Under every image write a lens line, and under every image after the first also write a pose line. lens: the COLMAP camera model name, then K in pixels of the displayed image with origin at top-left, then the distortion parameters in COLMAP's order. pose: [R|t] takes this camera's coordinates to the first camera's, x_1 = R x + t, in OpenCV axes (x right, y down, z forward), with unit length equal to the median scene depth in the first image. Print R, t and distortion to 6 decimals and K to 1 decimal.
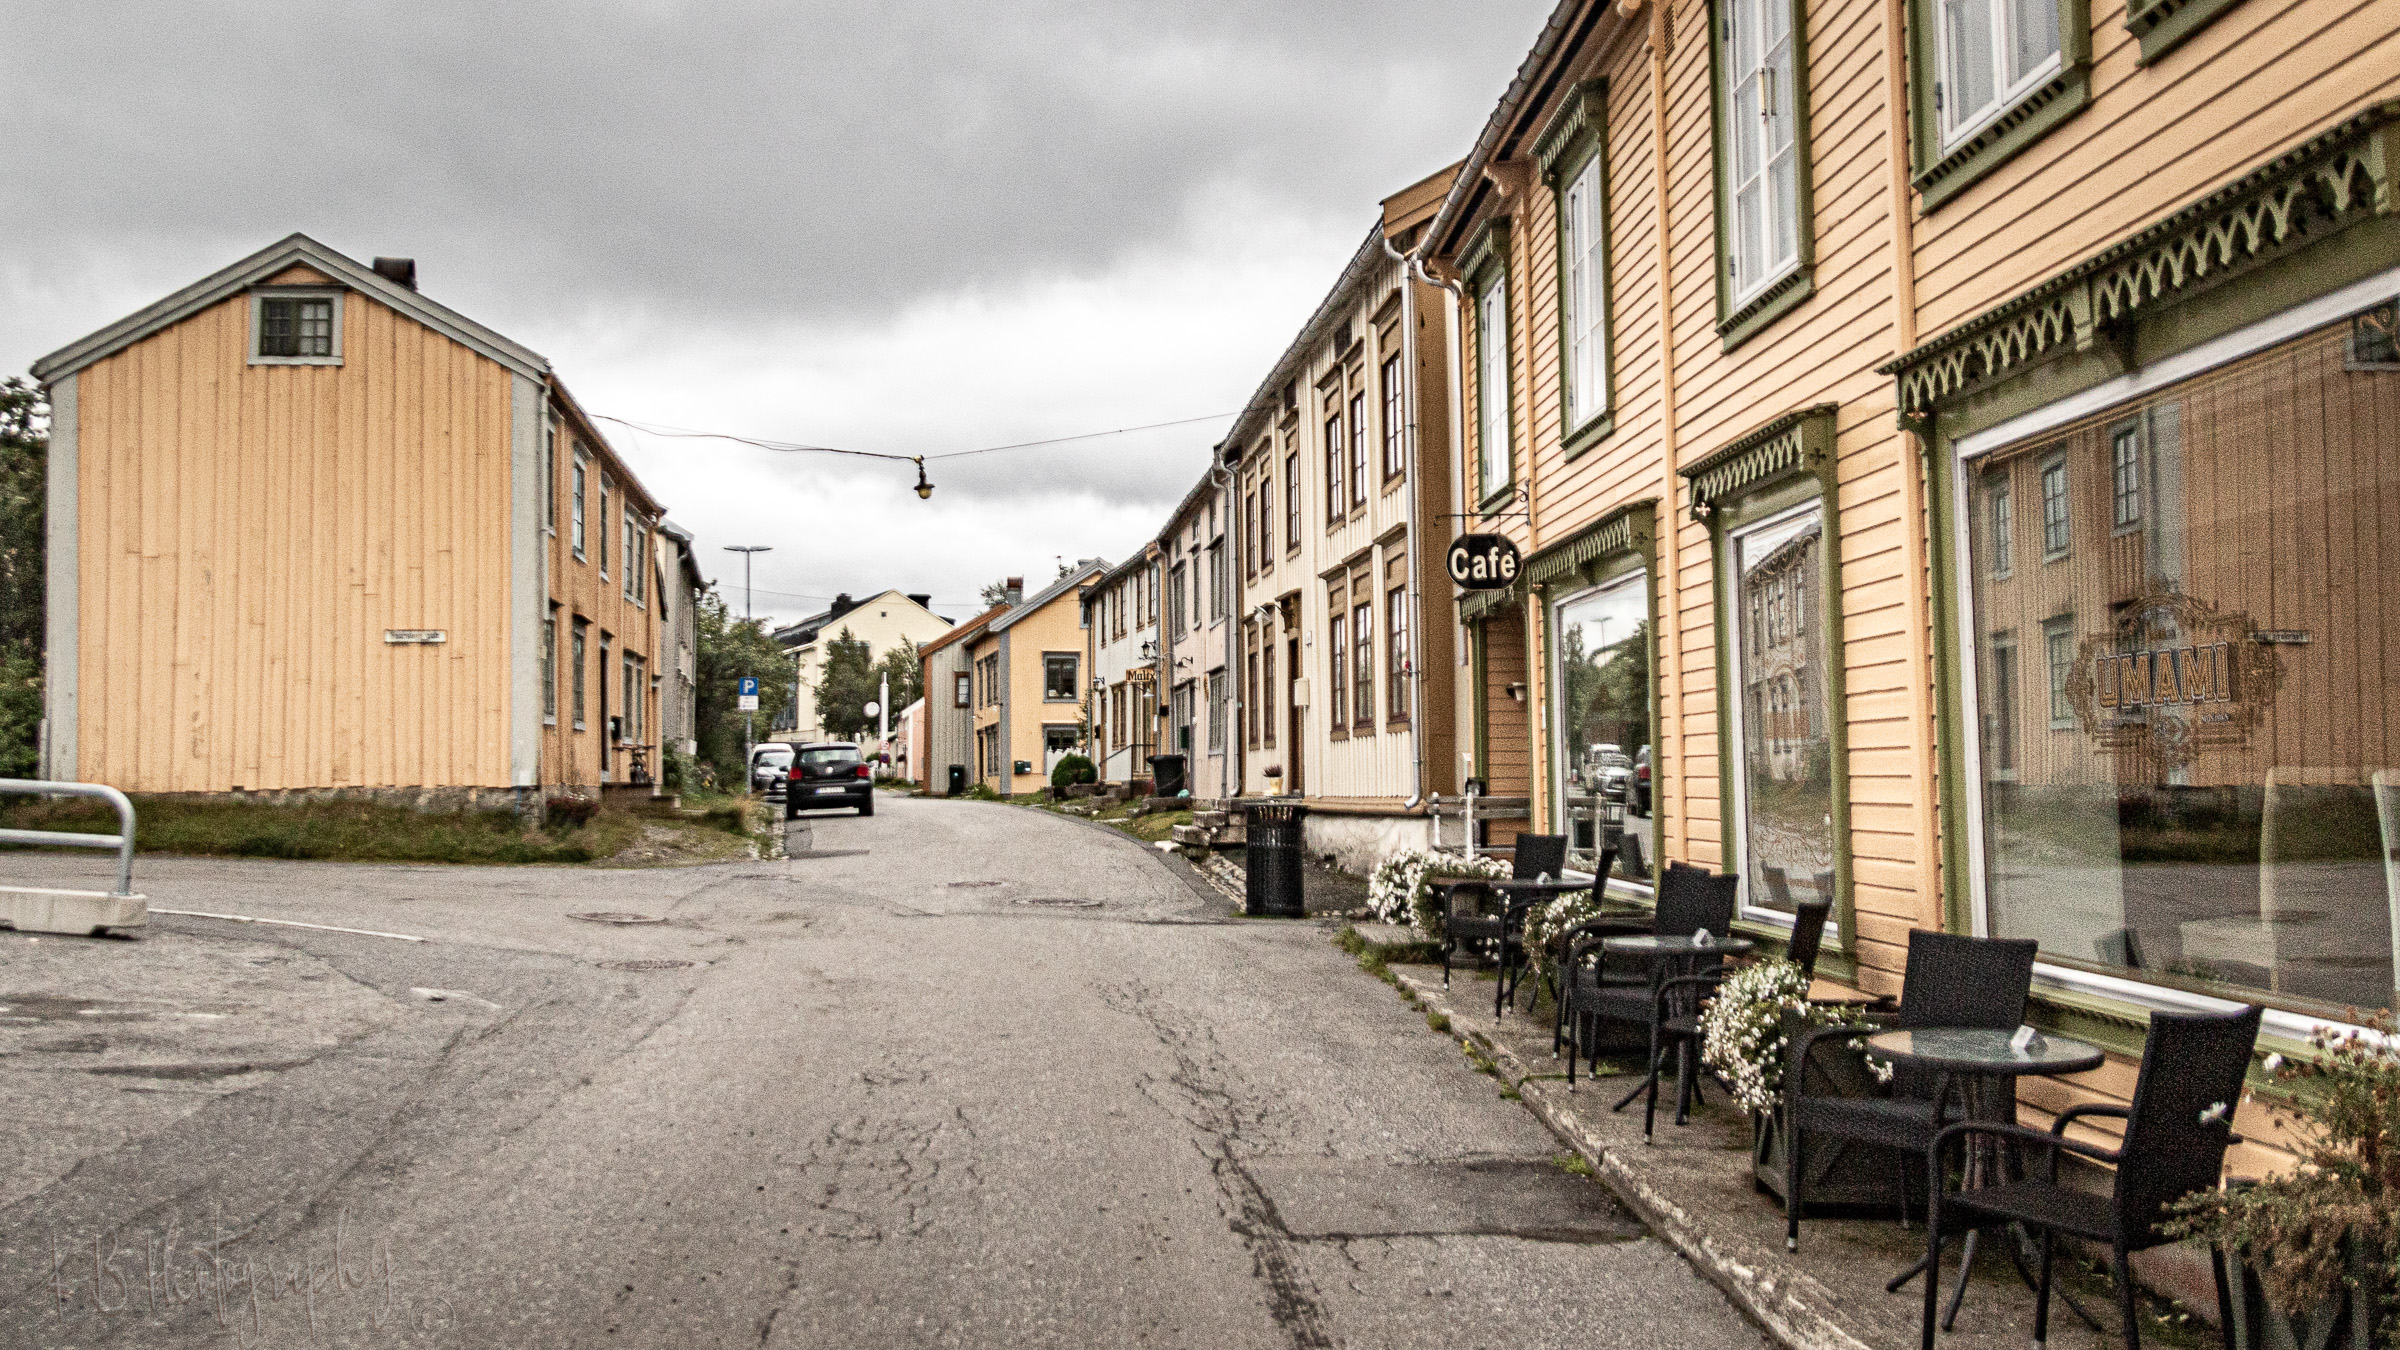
lens RADIAL K [[2112.1, 0, 1200.0], [0, 2112.1, 675.0], [0, 0, 1]] dist [-0.001230, -0.000113]
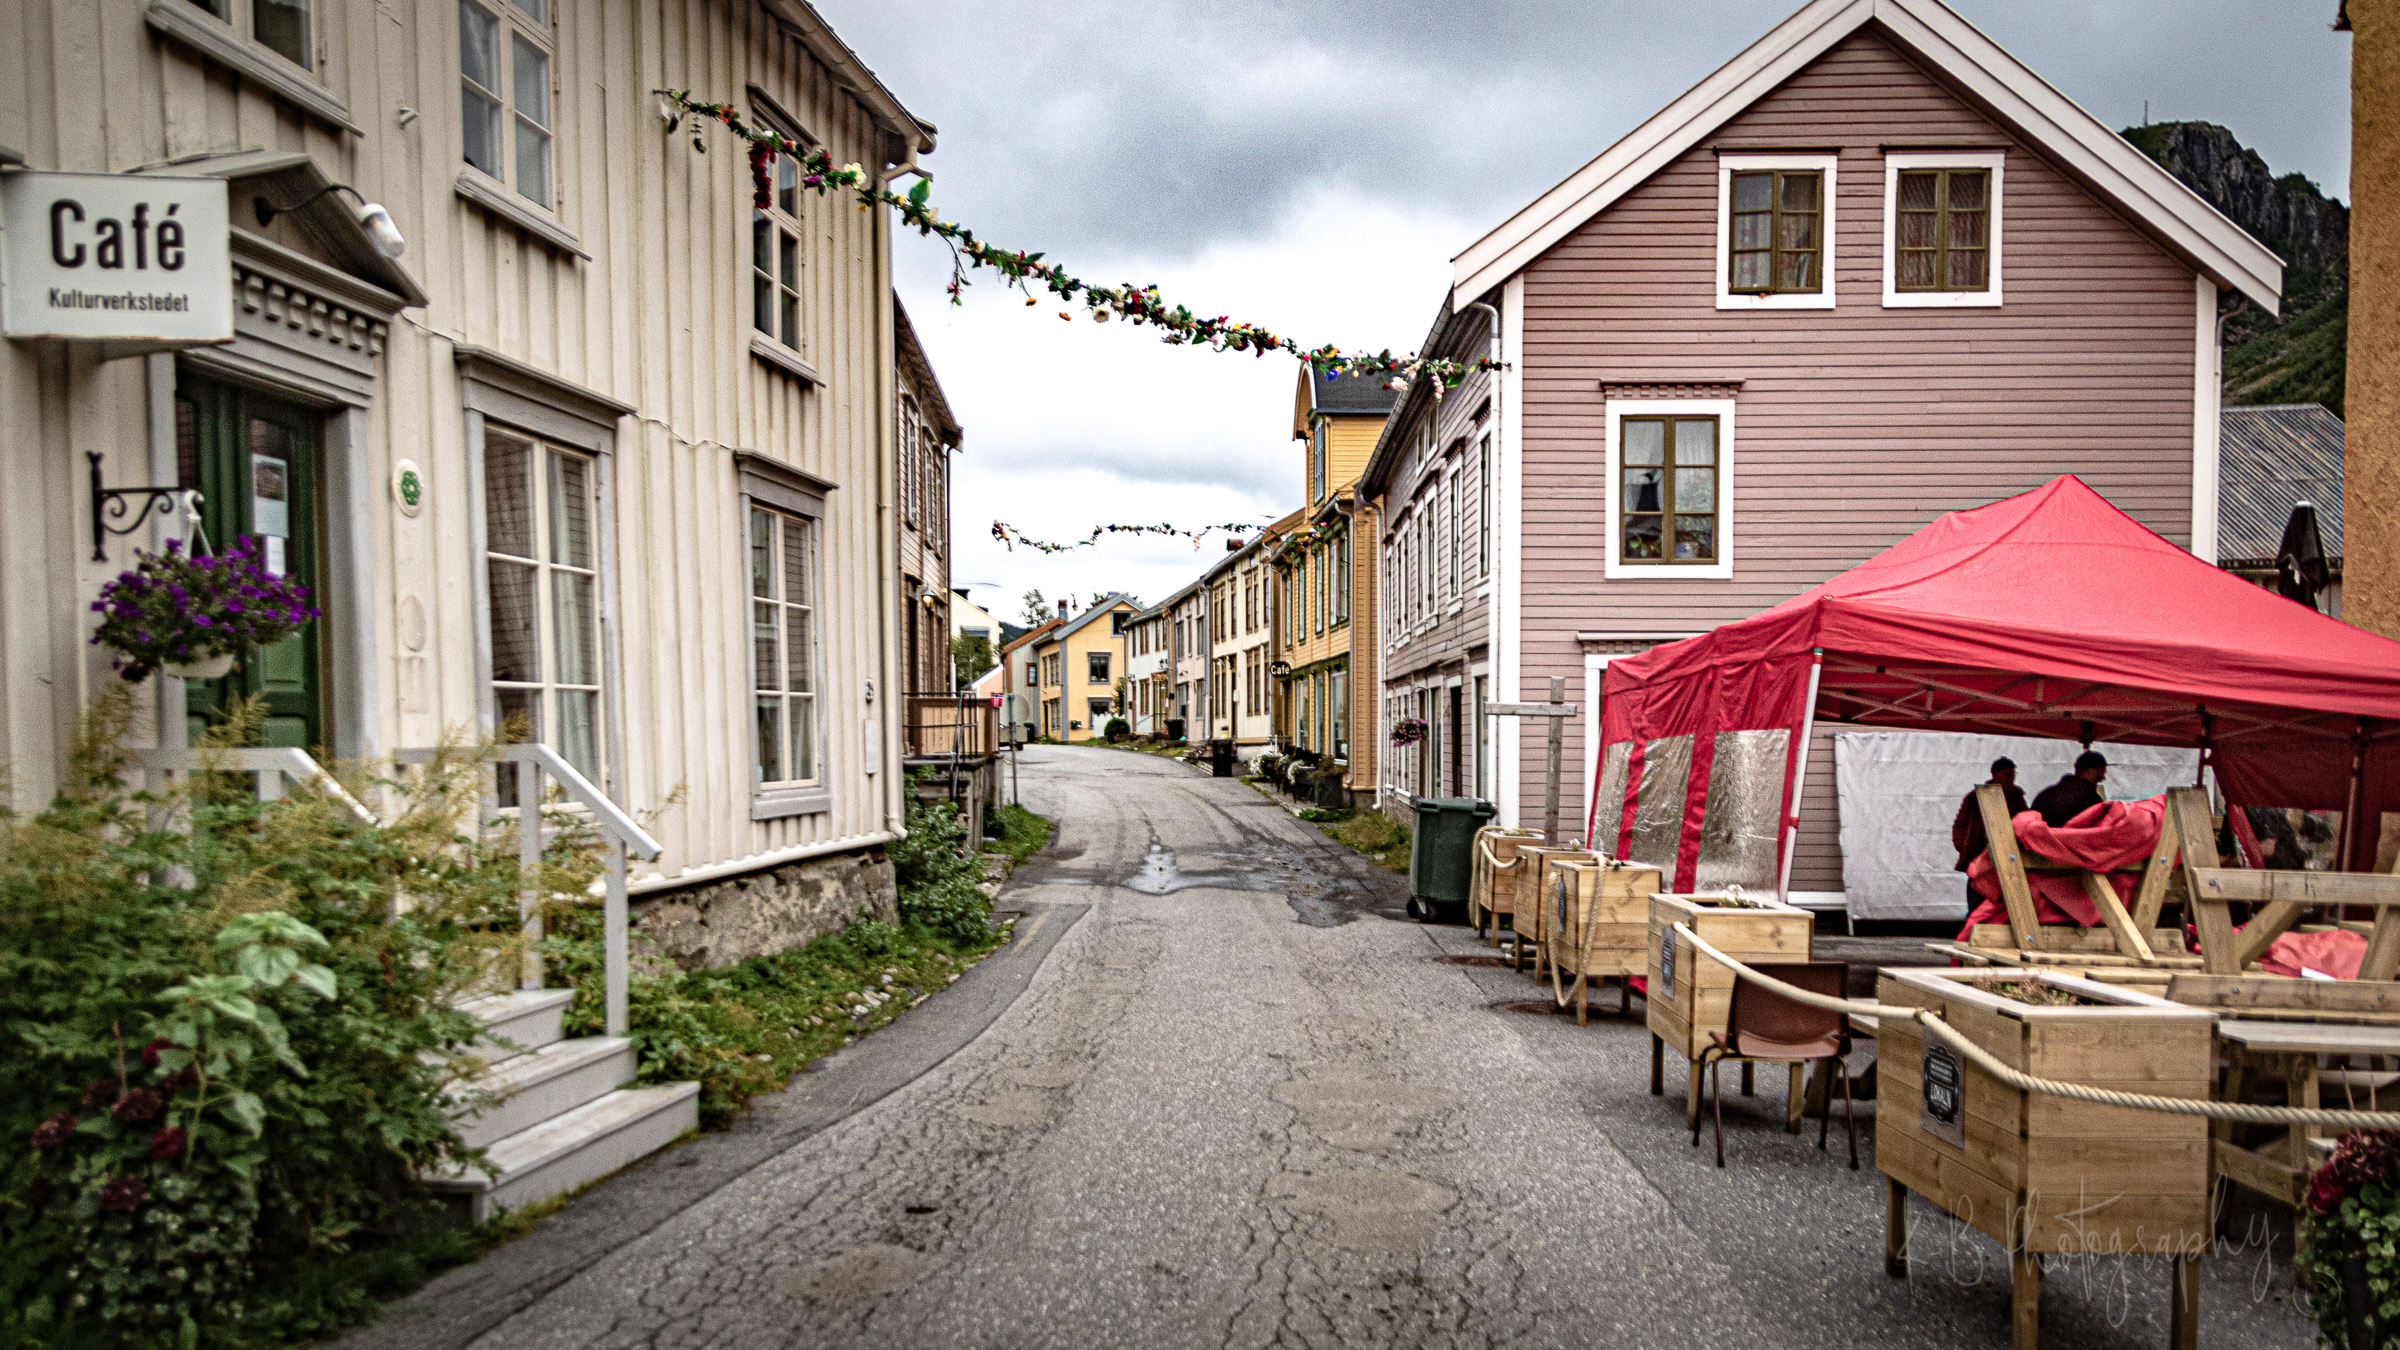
lens RADIAL K [[1933.8, 0, 1204.9], [0, 1933.8, 744.3], [0, 0, 1]] dist [-0.001942, 0.000165]
pose [[0.999835, 0.008019, 0.016281, -0.016398], [-0.008879, 0.998531, 0.053450, -0.037366], [-0.015829, -0.053586, 0.998438, -0.839826]]
